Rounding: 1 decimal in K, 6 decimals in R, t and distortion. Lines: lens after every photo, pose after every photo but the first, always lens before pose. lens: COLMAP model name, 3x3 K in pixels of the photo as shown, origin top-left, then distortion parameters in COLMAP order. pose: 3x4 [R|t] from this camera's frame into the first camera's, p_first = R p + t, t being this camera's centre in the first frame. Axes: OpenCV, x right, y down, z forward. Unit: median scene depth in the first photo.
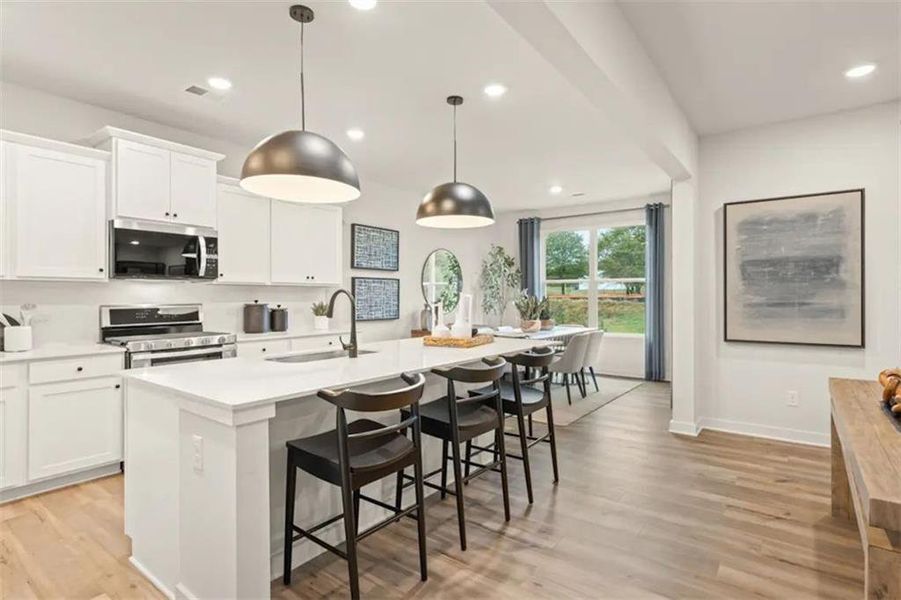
lens RADIAL K [[453.8, 0, 450.5], [0, 453.8, 300.0], [0, 0, 1]] dist [-0.034467, -0.000082]
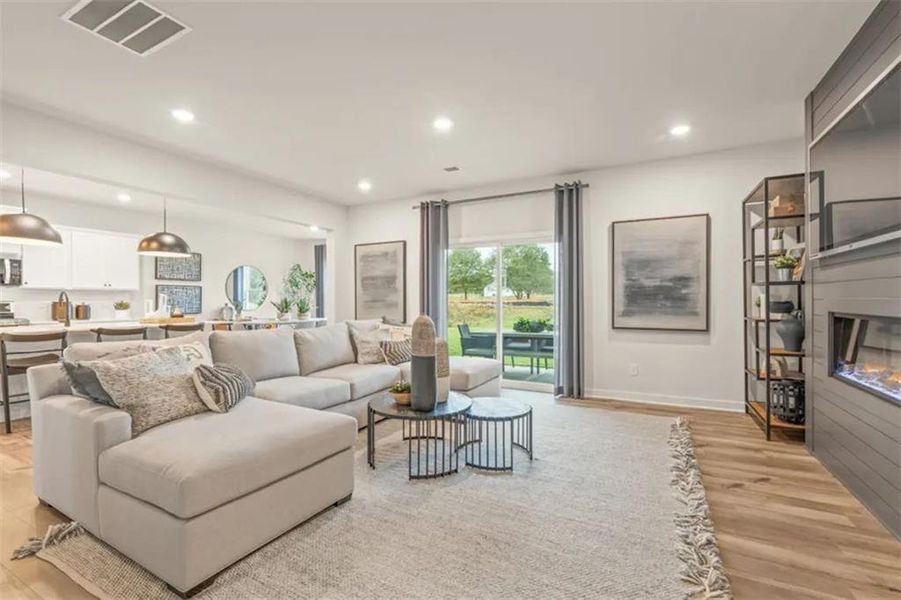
lens RADIAL K [[389.2, 0, 450.5], [0, 389.2, 300.0], [0, 0, 1]] dist [-0.000272, -0.000161]
pose [[0.987699, 0.000633, 0.156363, 0.663154], [0.001373, 0.999918, -0.012723, 0.021348], [-0.156359, 0.012781, 0.987618, -0.521446]]
